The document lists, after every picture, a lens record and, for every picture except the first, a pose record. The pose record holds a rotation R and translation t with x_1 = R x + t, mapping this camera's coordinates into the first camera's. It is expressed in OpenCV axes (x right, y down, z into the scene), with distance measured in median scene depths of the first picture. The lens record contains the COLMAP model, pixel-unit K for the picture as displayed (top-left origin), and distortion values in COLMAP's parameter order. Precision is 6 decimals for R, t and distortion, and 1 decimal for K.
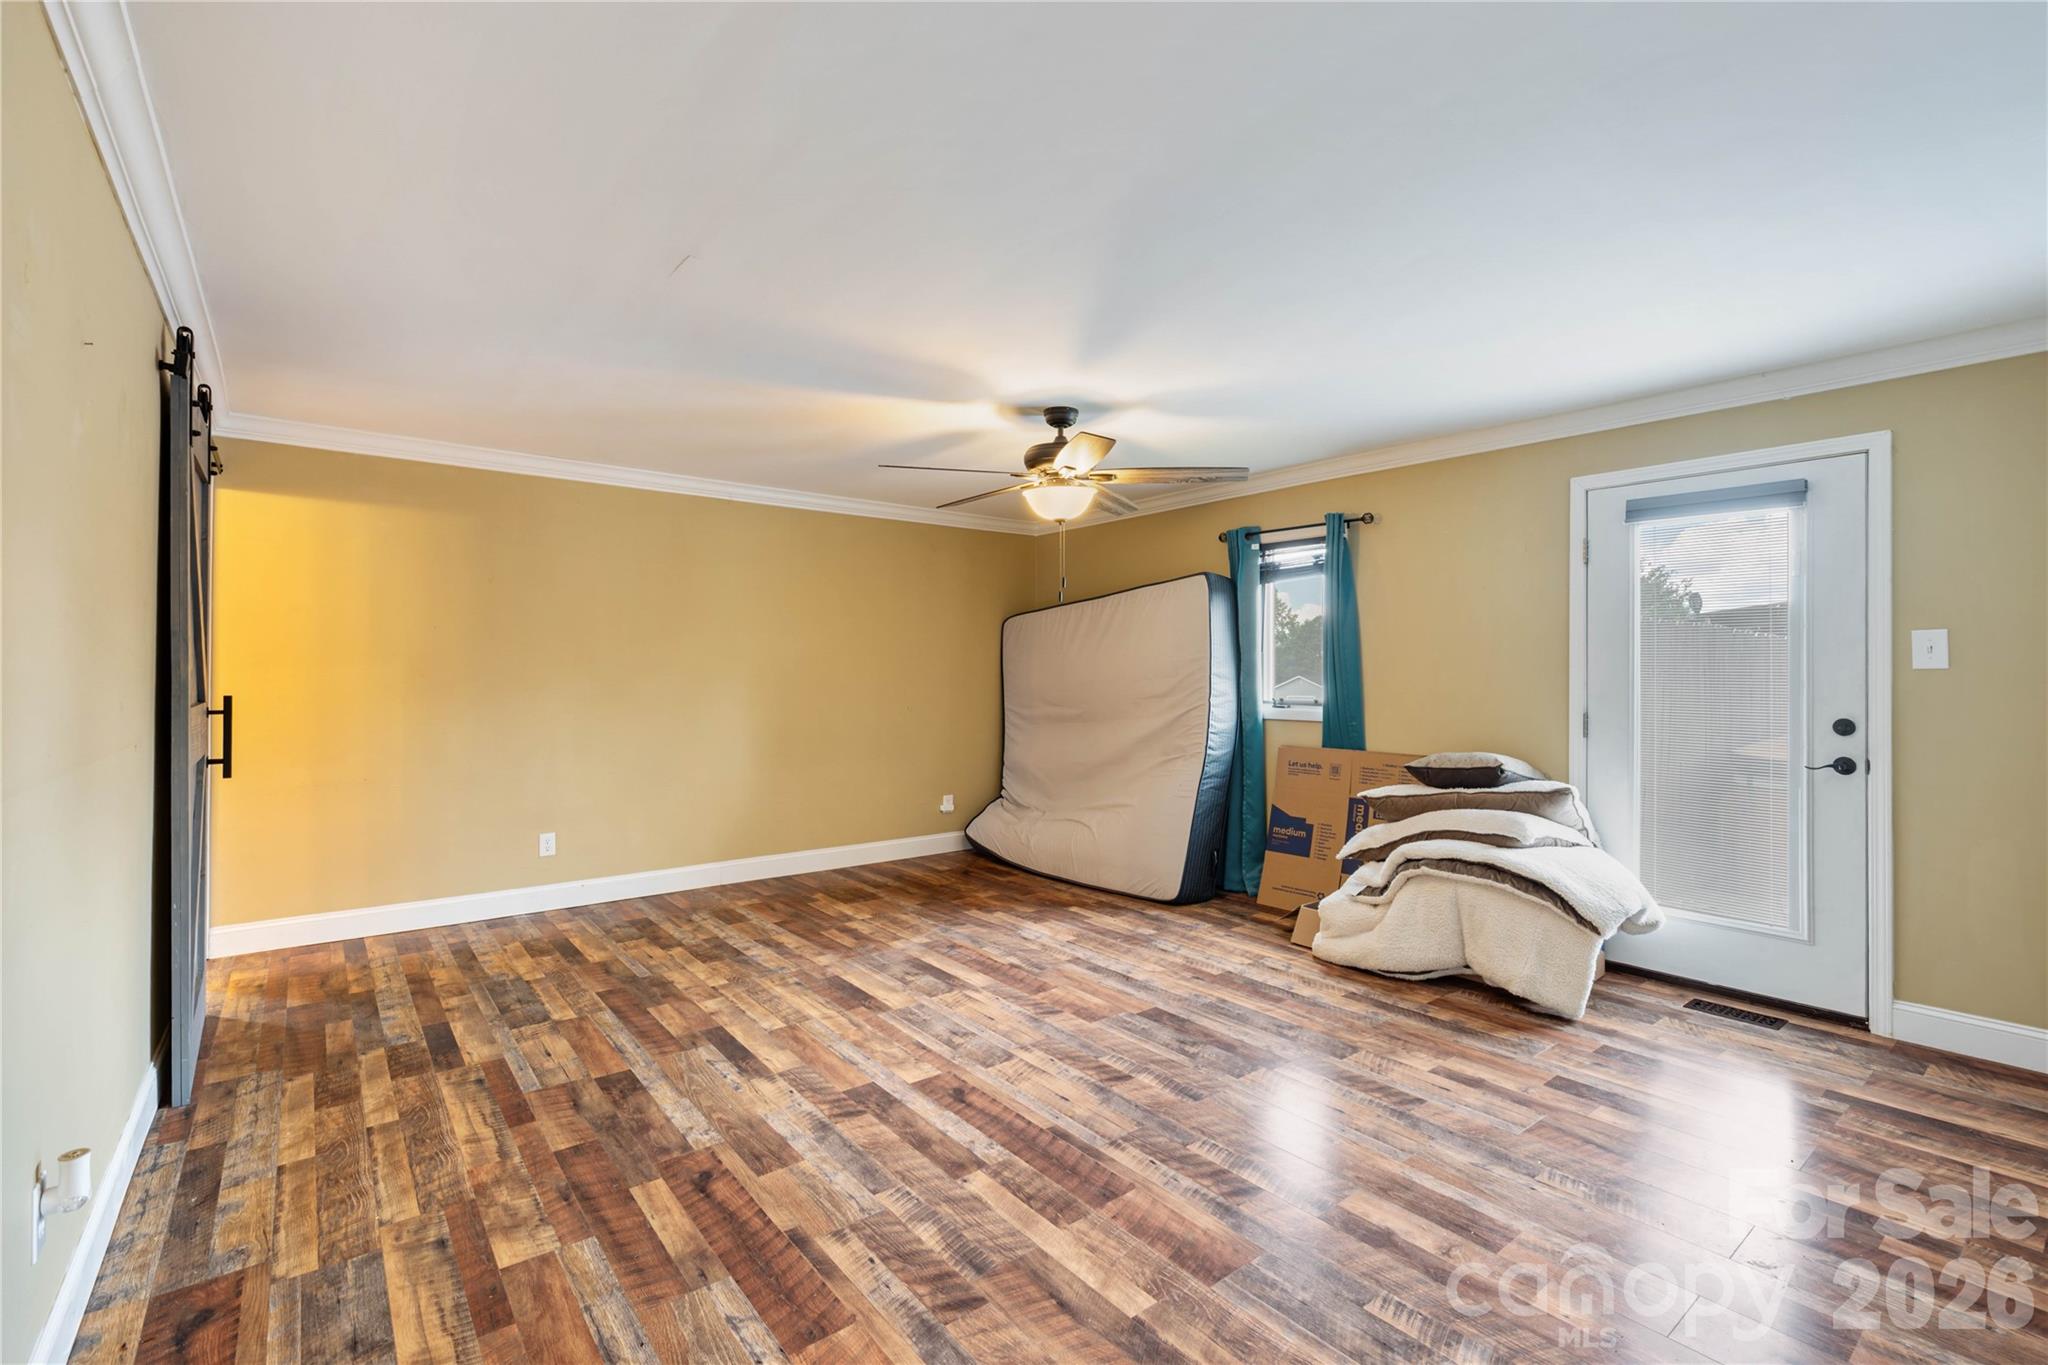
lens RADIAL K [[908.9, 0, 1024.0], [0, 908.9, 682.5], [0, 0, 1]] dist [-0.002720, -0.000275]
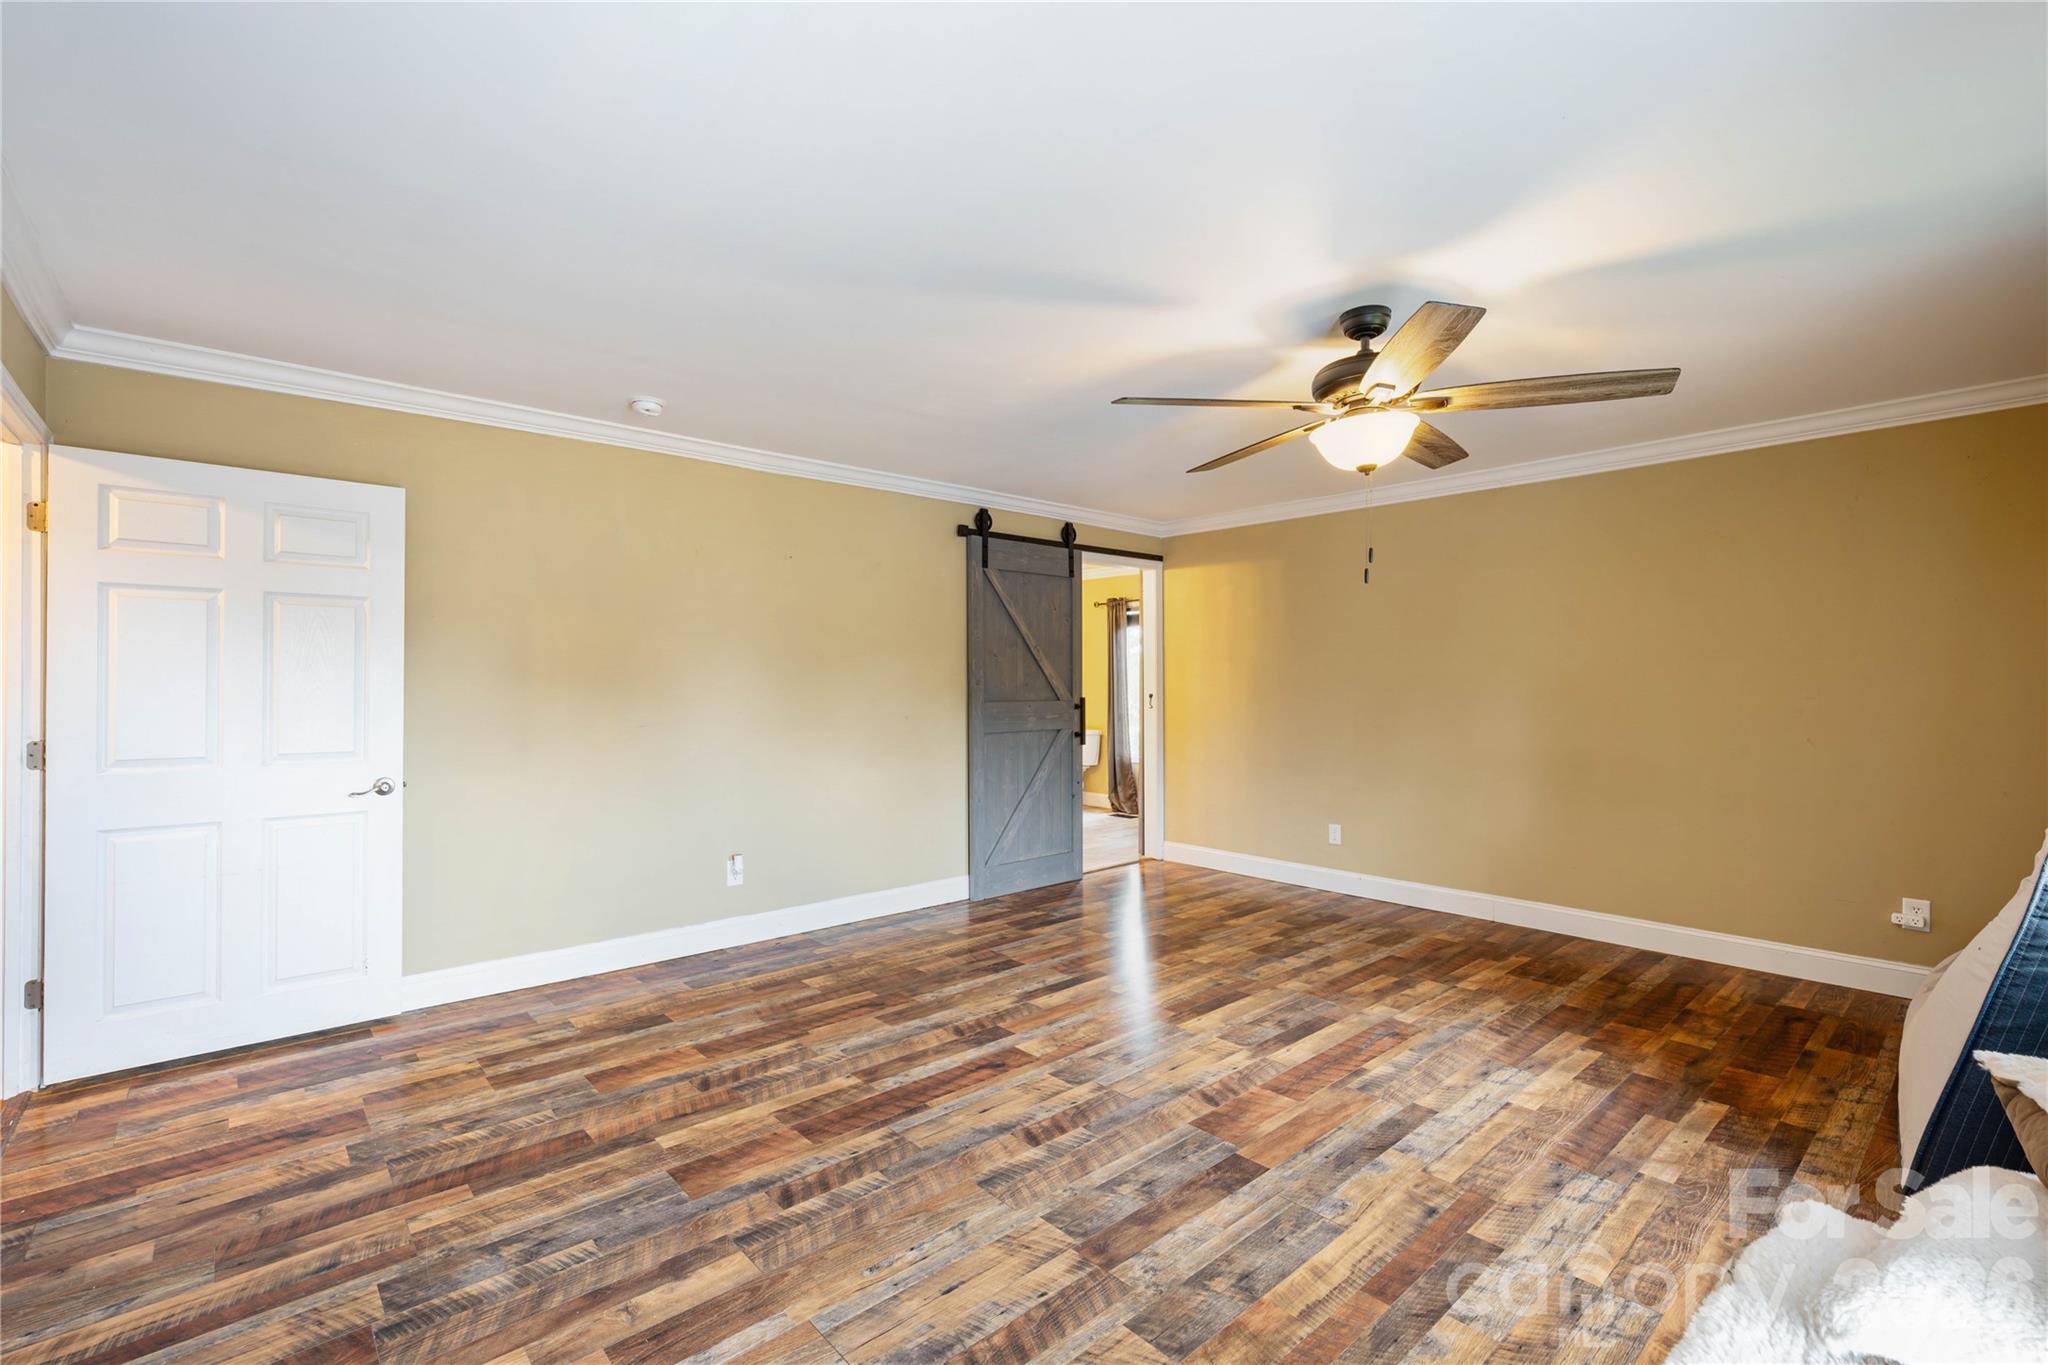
lens RADIAL K [[908.9, 0, 1024.0], [0, 908.9, 682.5], [0, 0, 1]] dist [-0.002720, -0.000275]
pose [[0.060429, -0.001158, -0.998172, 0.953333], [-0.010834, 0.999940, -0.001816, -0.001773], [0.998114, 0.010924, 0.060413, 0.910675]]
